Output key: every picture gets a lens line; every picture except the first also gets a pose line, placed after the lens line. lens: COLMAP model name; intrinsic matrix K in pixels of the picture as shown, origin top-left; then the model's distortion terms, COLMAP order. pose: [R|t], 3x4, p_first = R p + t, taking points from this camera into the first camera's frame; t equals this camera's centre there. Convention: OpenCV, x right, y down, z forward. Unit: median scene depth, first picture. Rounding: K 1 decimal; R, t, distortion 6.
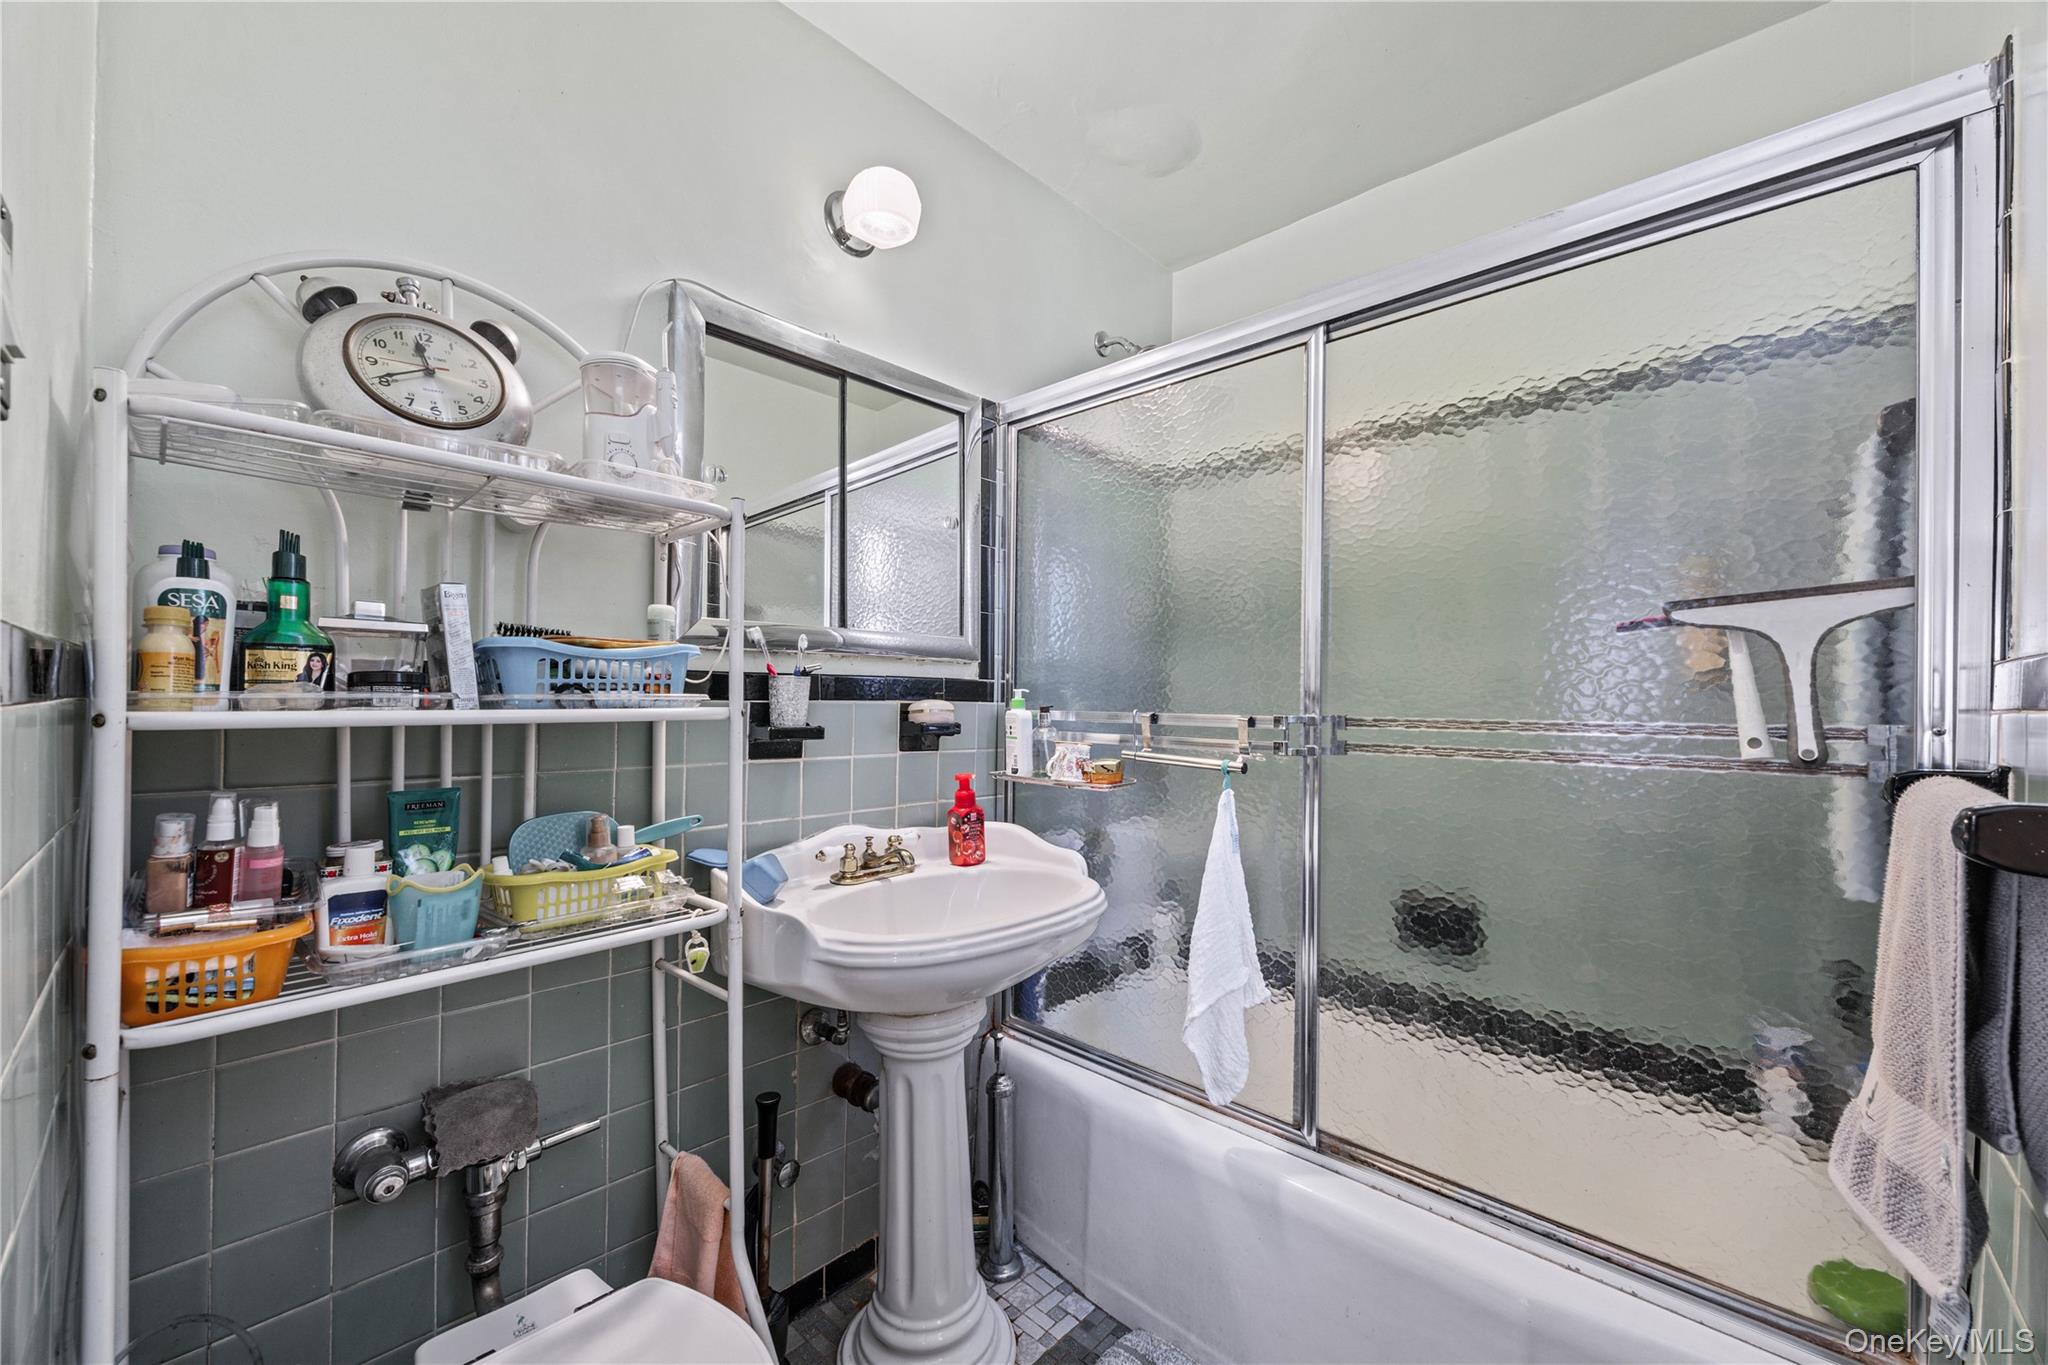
lens RADIAL K [[801.0, 0, 1006.7], [0, 801.0, 693.6], [0, 0, 1]] dist [0.004188, 0.000489]
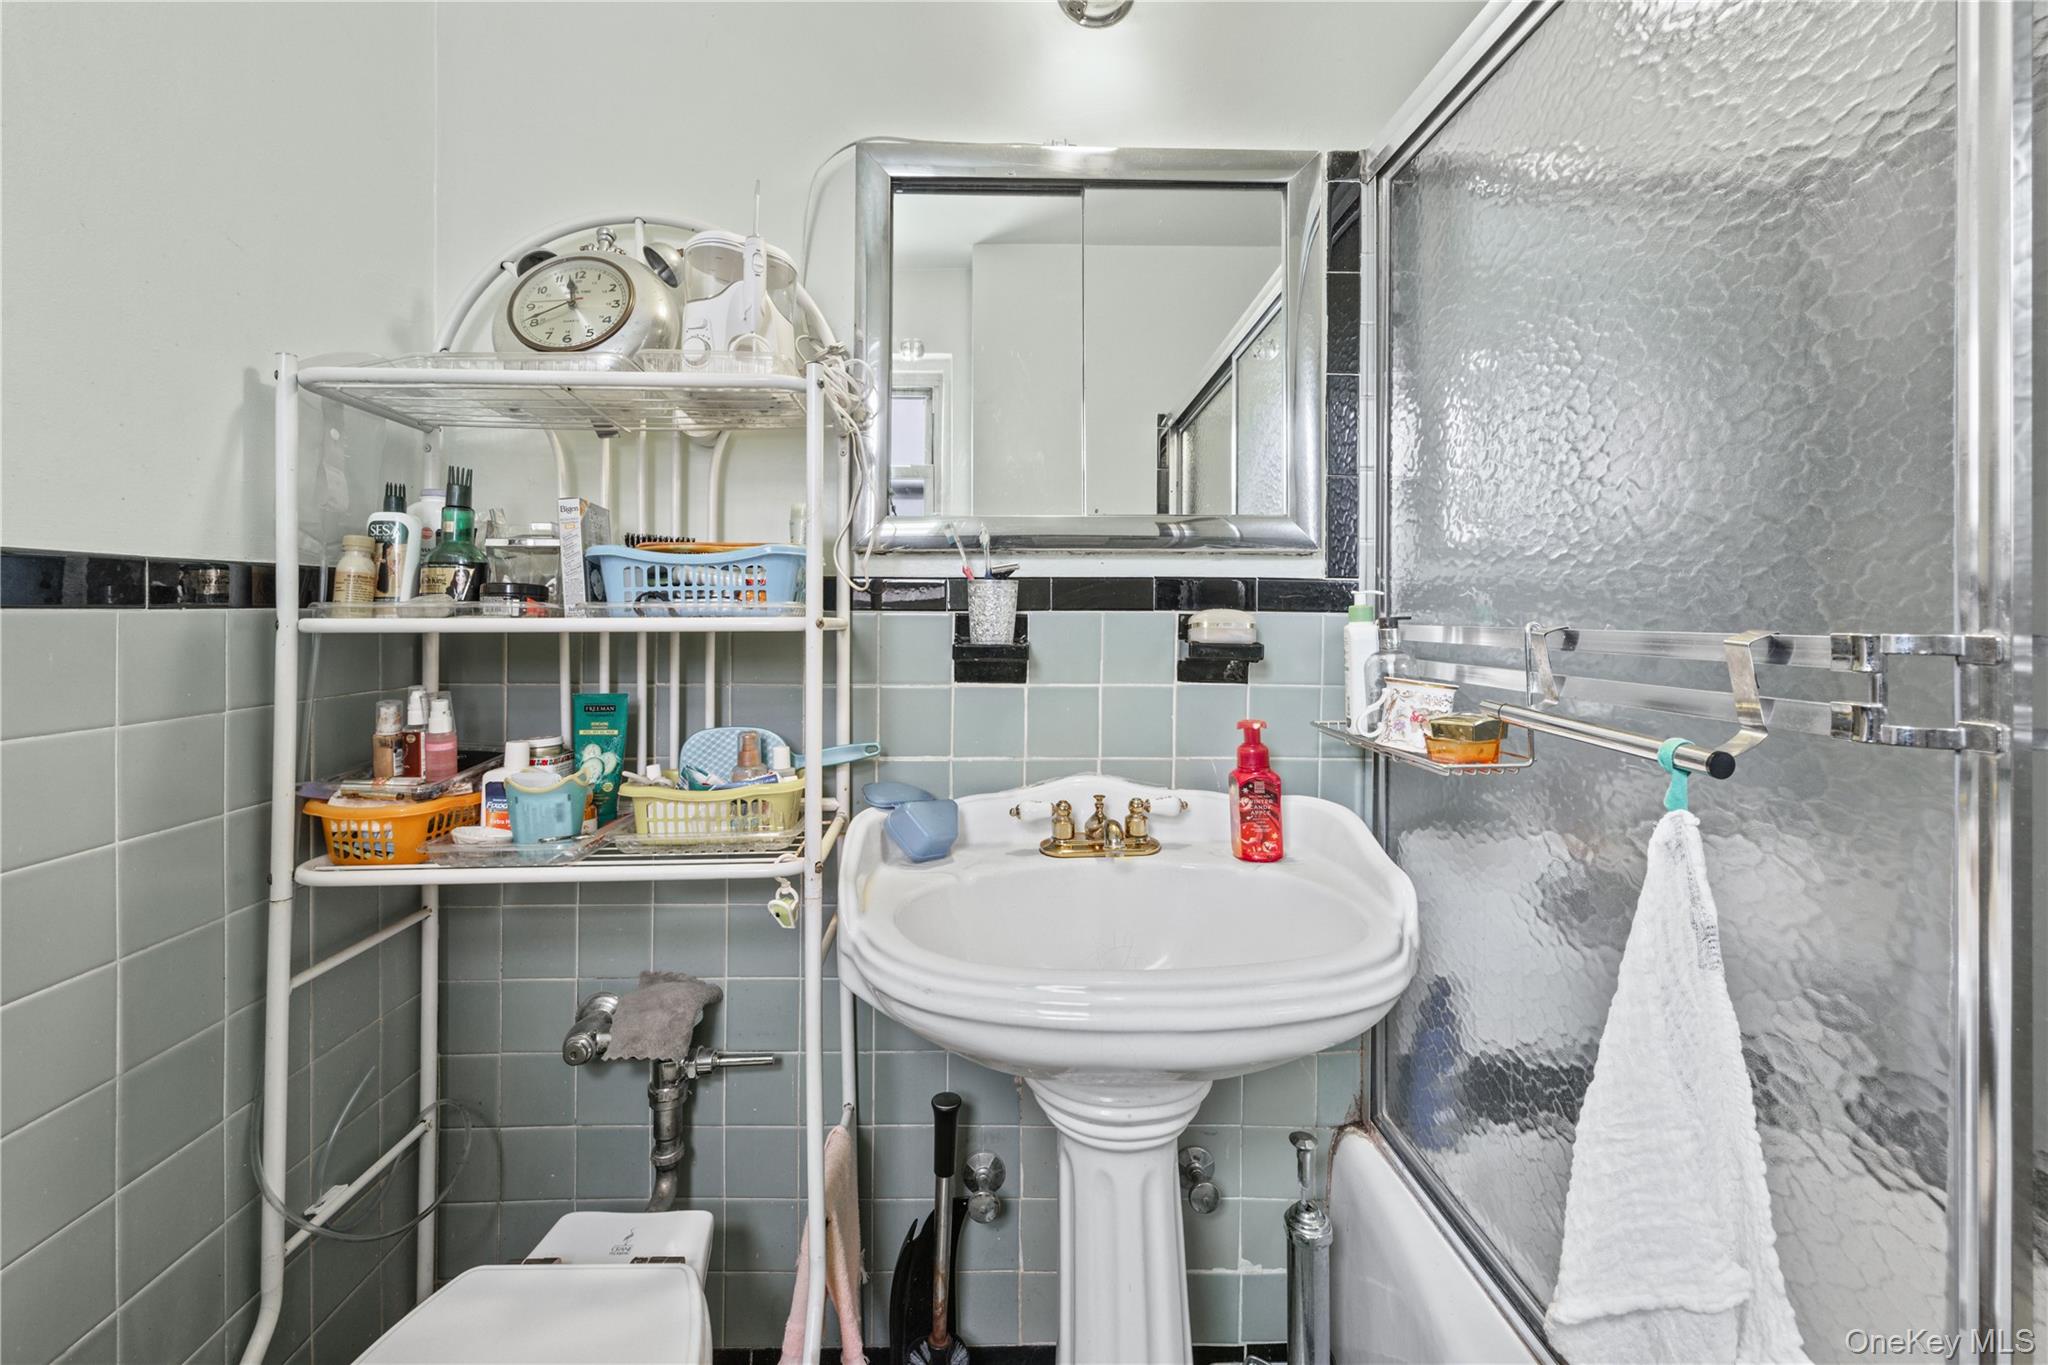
lens RADIAL K [[801.0, 0, 1018.4], [0, 801.0, 608.8], [0, 0, 1]] dist [0.004188, 0.000489]
pose [[0.713282, -0.013406, -0.700749, 0.338022], [0.007977, 0.999908, -0.011009, 0.016872], [0.700832, 0.002262, 0.713323, 0.487165]]
